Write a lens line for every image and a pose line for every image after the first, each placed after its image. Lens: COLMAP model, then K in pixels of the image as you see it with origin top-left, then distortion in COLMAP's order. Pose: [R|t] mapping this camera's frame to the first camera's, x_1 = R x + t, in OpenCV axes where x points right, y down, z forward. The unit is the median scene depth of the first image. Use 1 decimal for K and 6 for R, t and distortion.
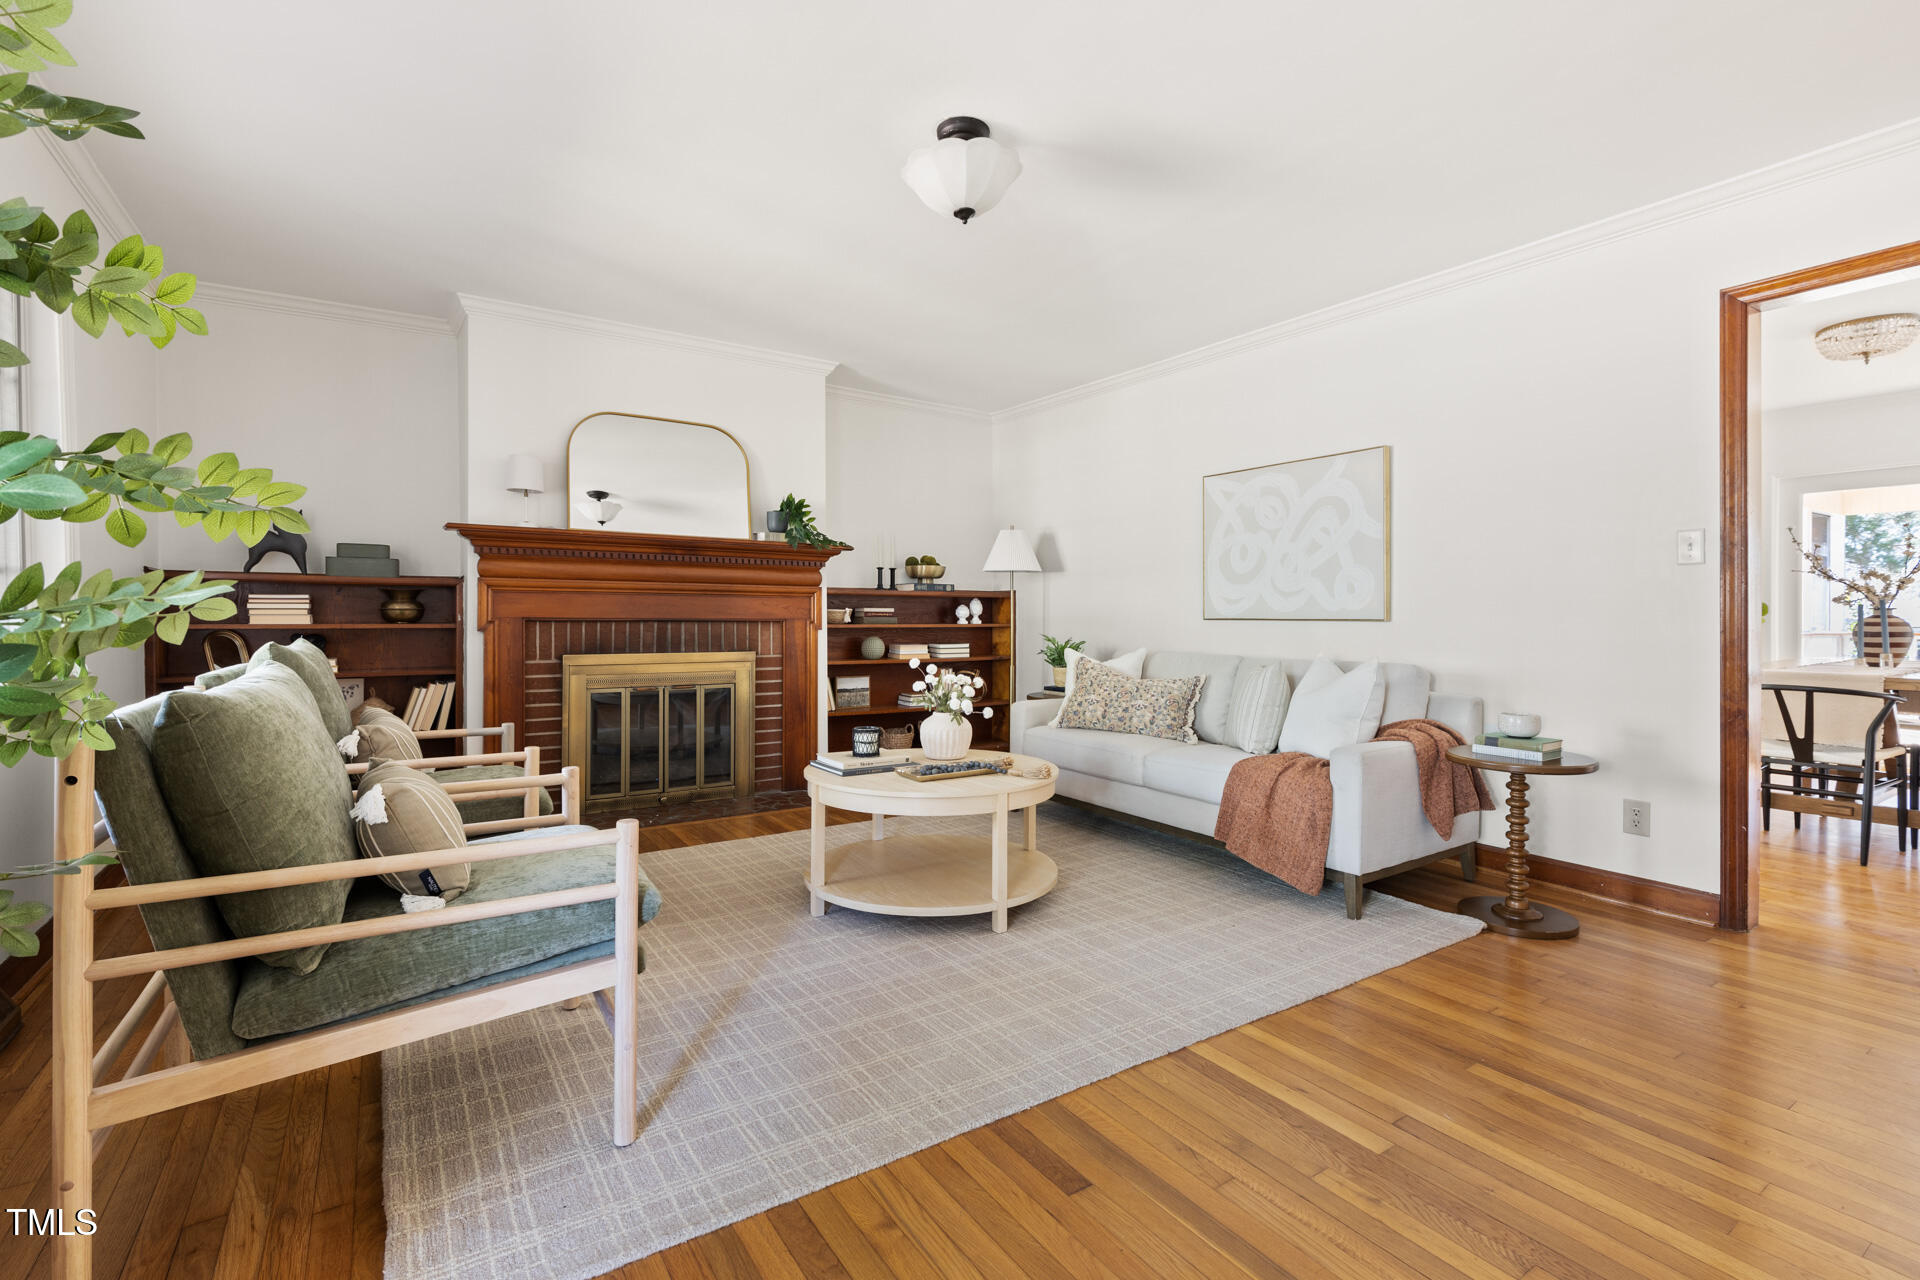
lens RADIAL K [[869.6, 0, 963.8], [0, 869.6, 622.3], [0, 0, 1]] dist [0.006389, -0.000071]
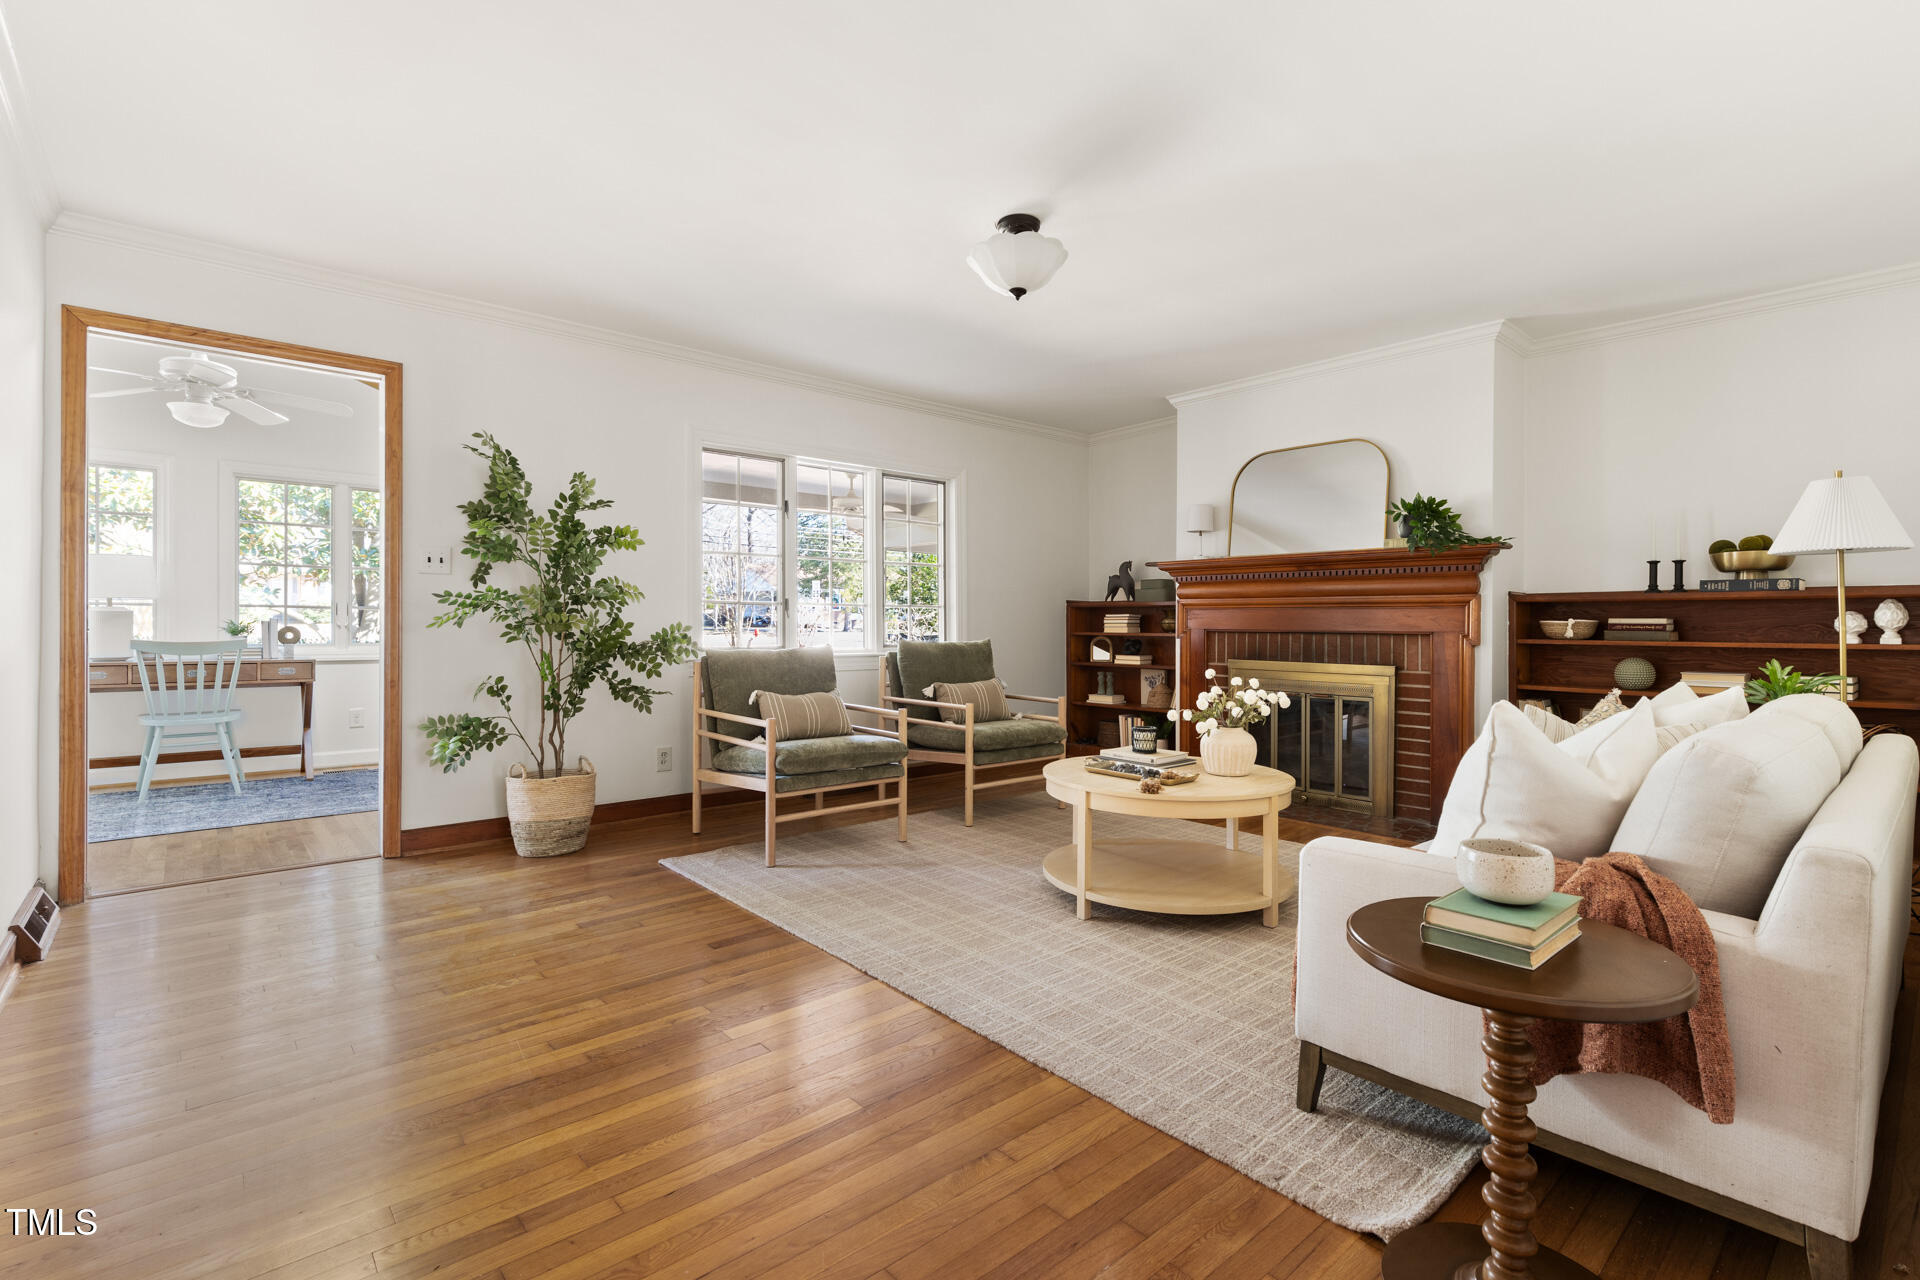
lens RADIAL K [[867.5, 0, 960.0], [0, 867.5, 640.0], [0, 0, 1]] dist [0.003793, 0.000102]
pose [[0.131539, 0.014624, -0.991203, 0.650848], [-0.010664, 0.999854, 0.013336, -0.002543], [0.991254, 0.008816, 0.131675, 0.419786]]
